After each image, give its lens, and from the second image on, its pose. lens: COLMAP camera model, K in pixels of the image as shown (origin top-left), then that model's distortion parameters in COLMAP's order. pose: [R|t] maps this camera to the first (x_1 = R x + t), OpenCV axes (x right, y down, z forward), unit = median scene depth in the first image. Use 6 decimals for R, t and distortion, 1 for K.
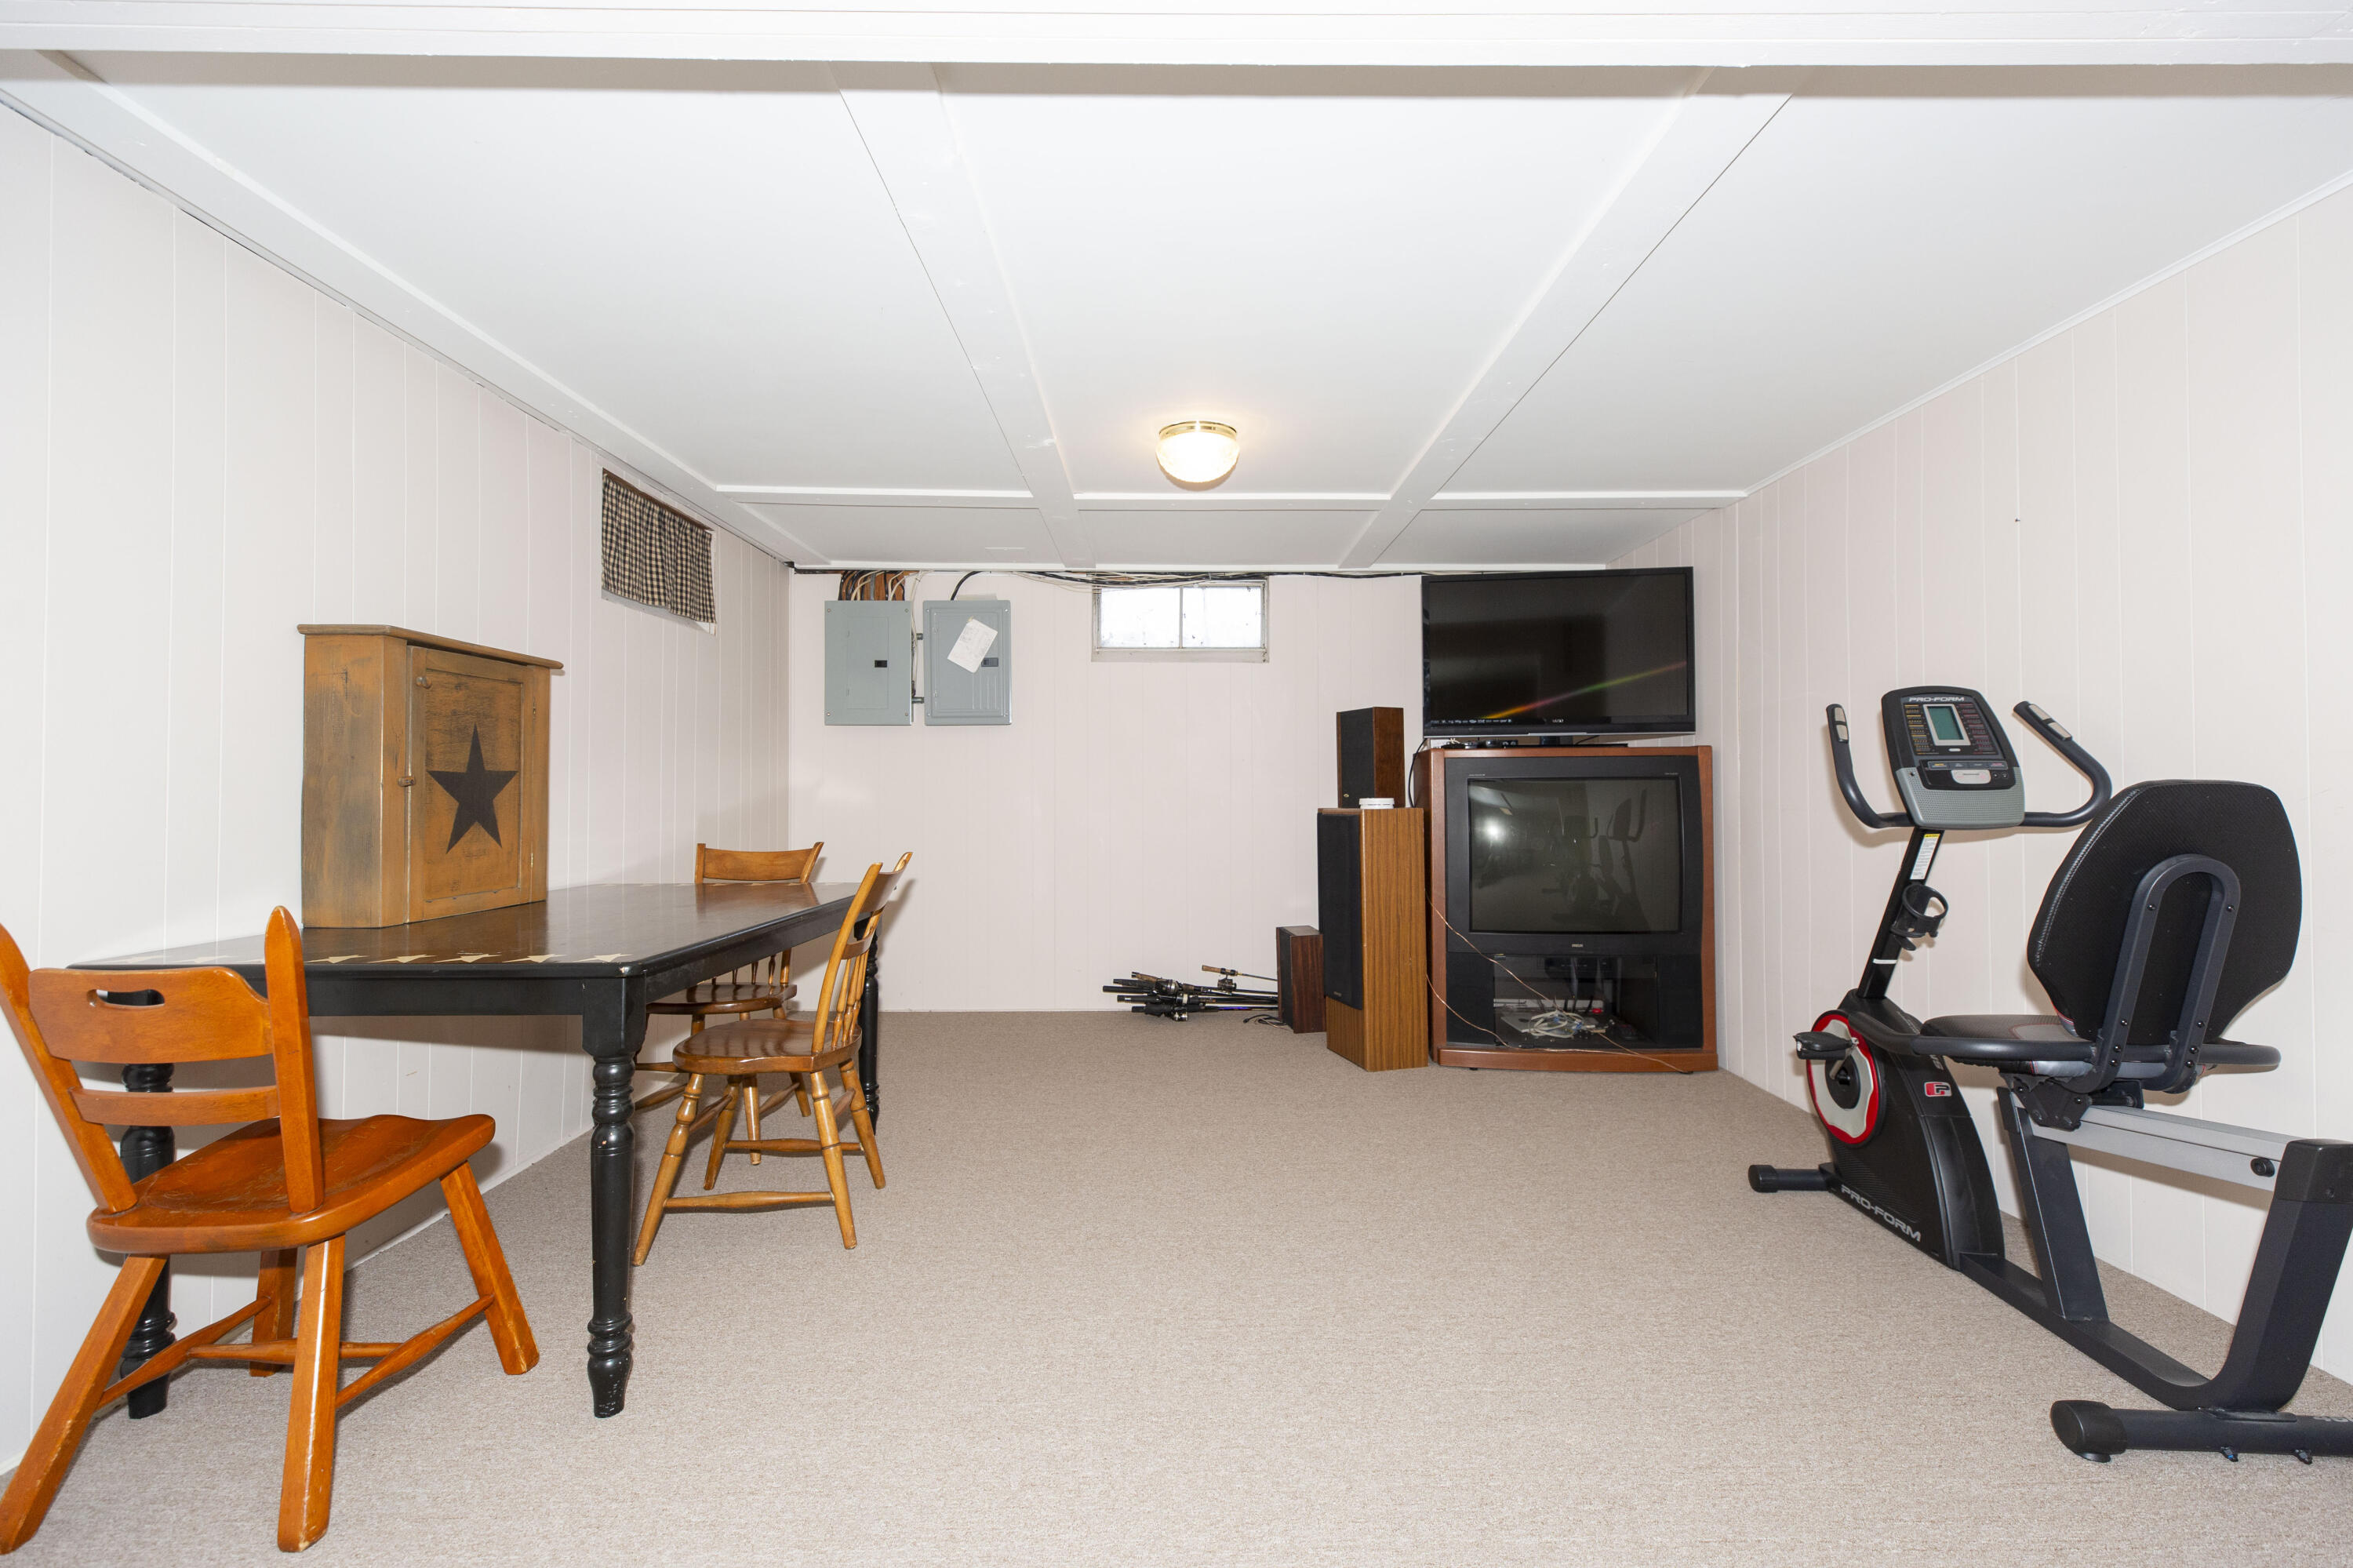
lens RADIAL K [[1074.4, 0, 1177.8], [0, 1074.4, 788.1], [0, 0, 1]] dist [0.002645, 0.000232]
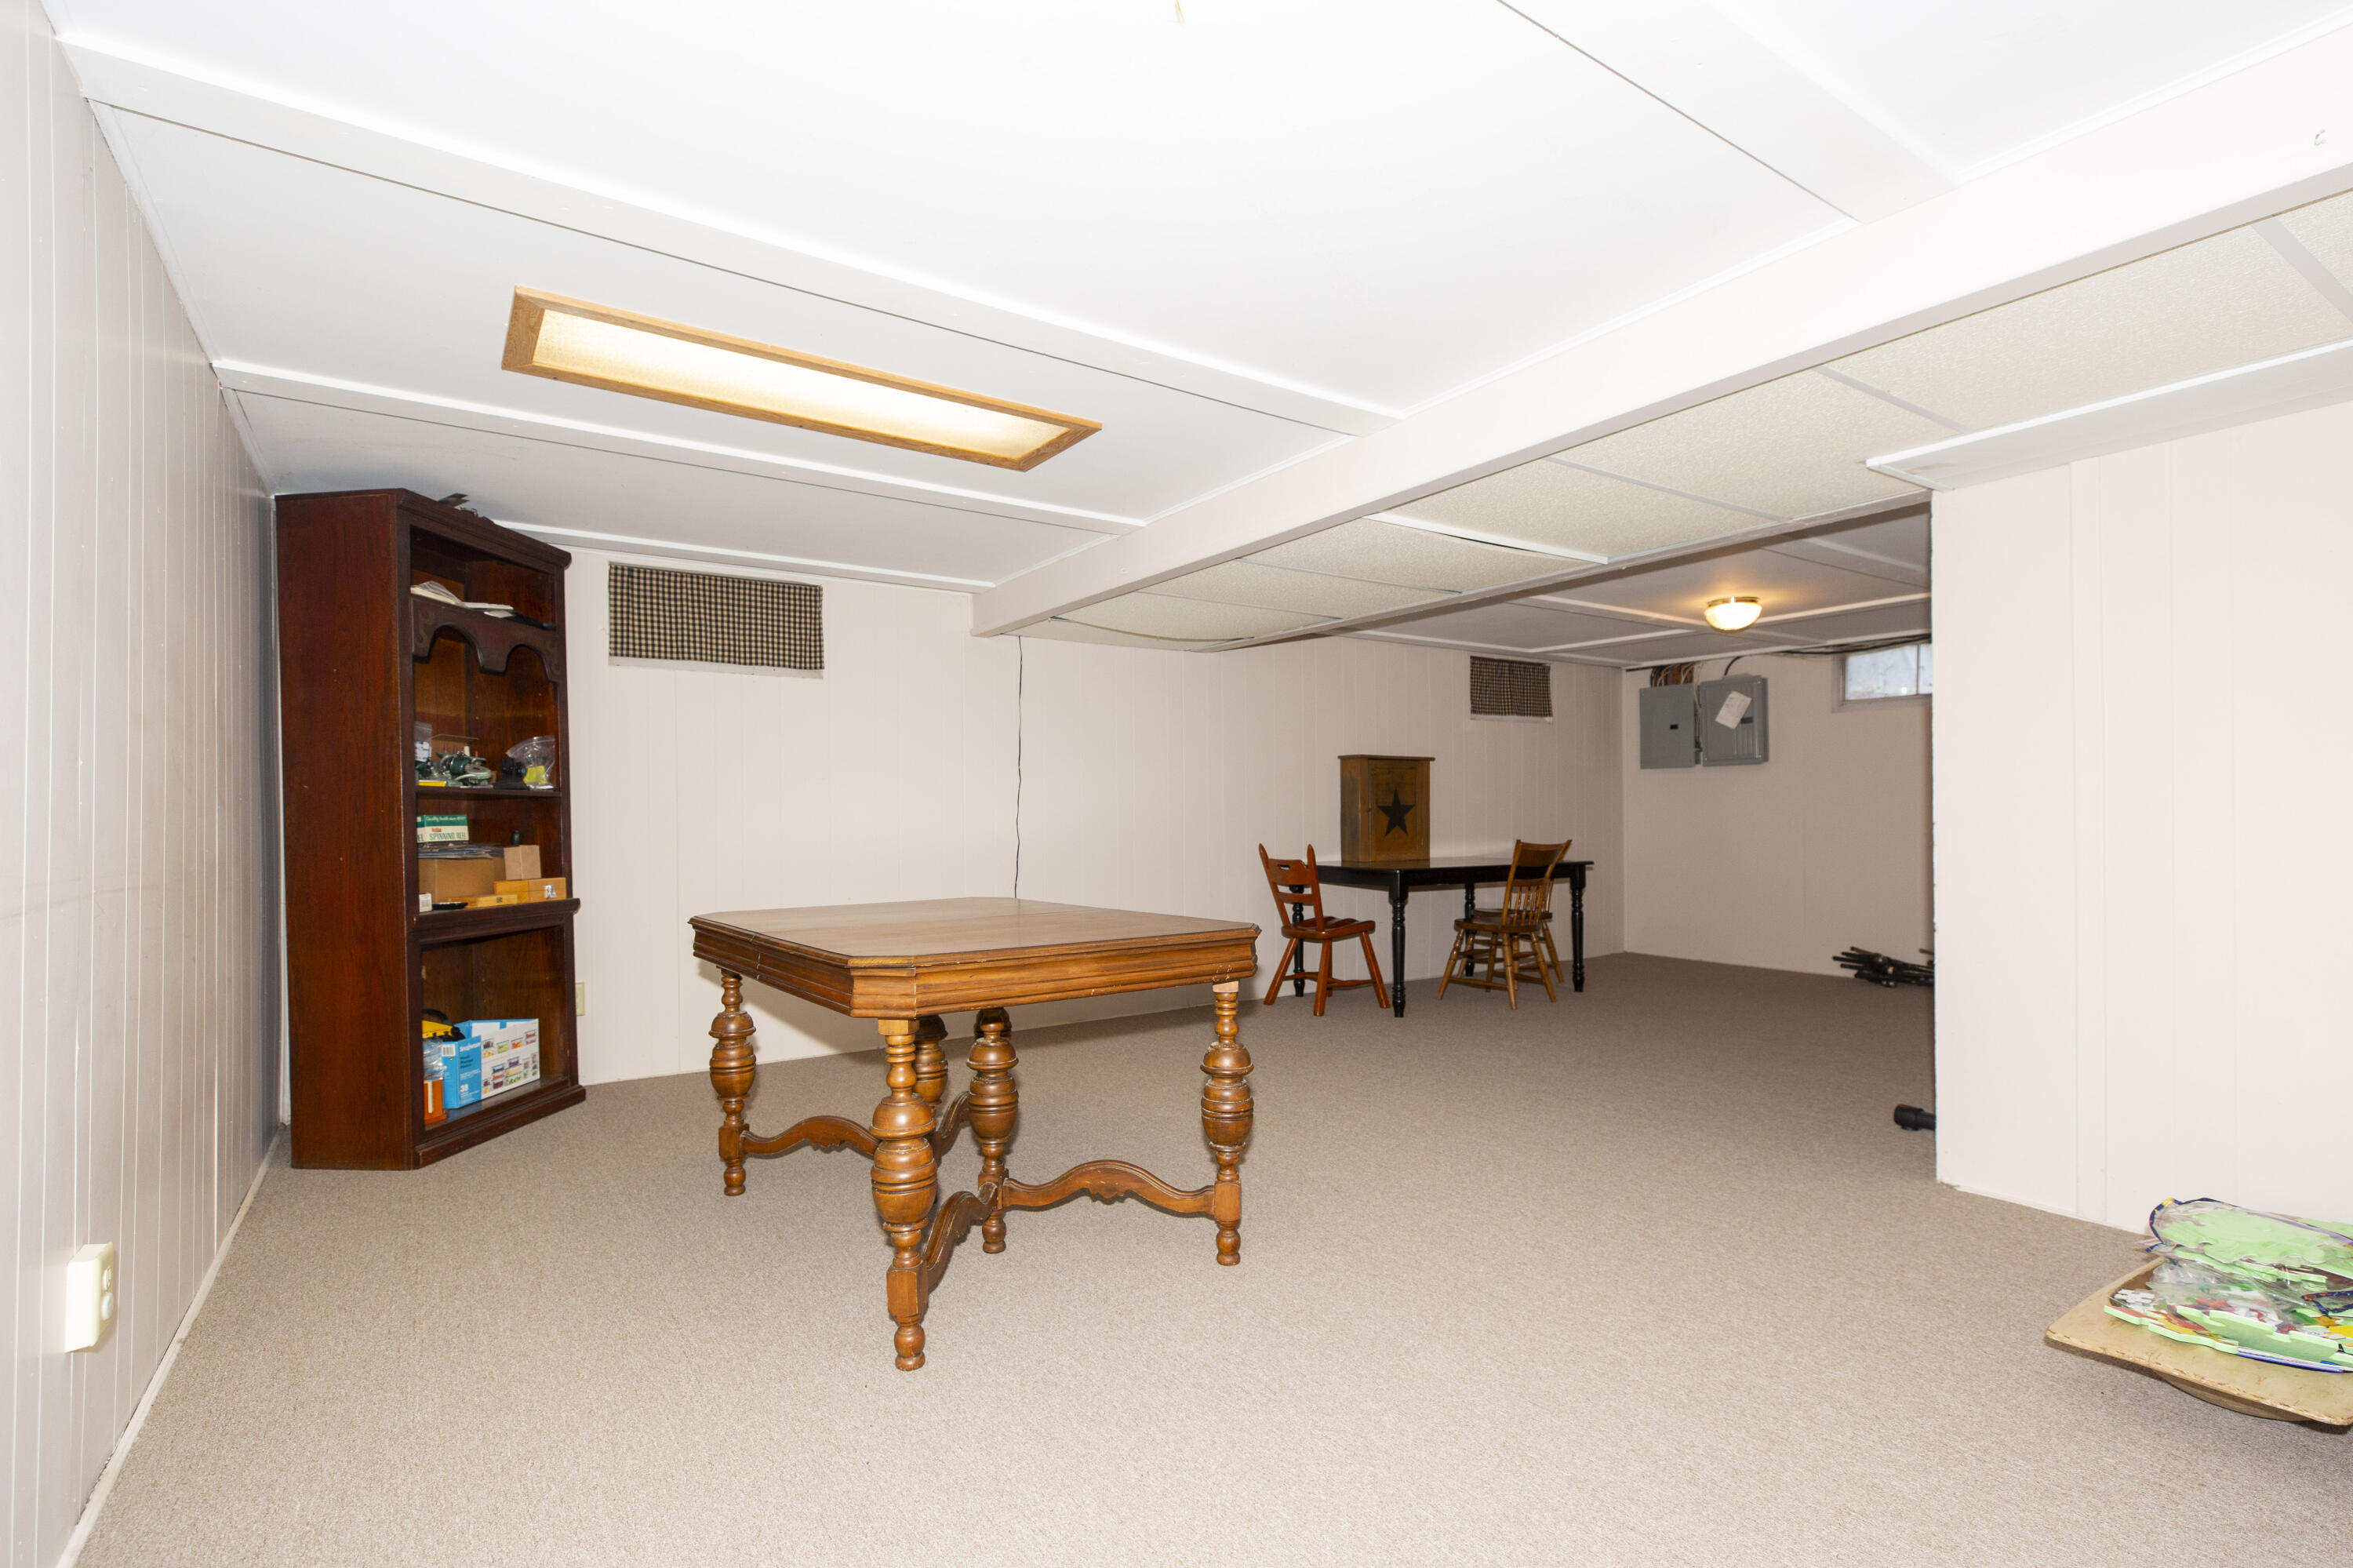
lens RADIAL K [[1074.4, 0, 1177.8], [0, 1074.4, 788.1], [0, 0, 1]] dist [0.002645, 0.000232]
pose [[0.574329, -0.020755, -0.818361, 0.575897], [0.007655, 0.999771, -0.019984, -0.004818], [0.818589, 0.005213, 0.574356, -0.451419]]
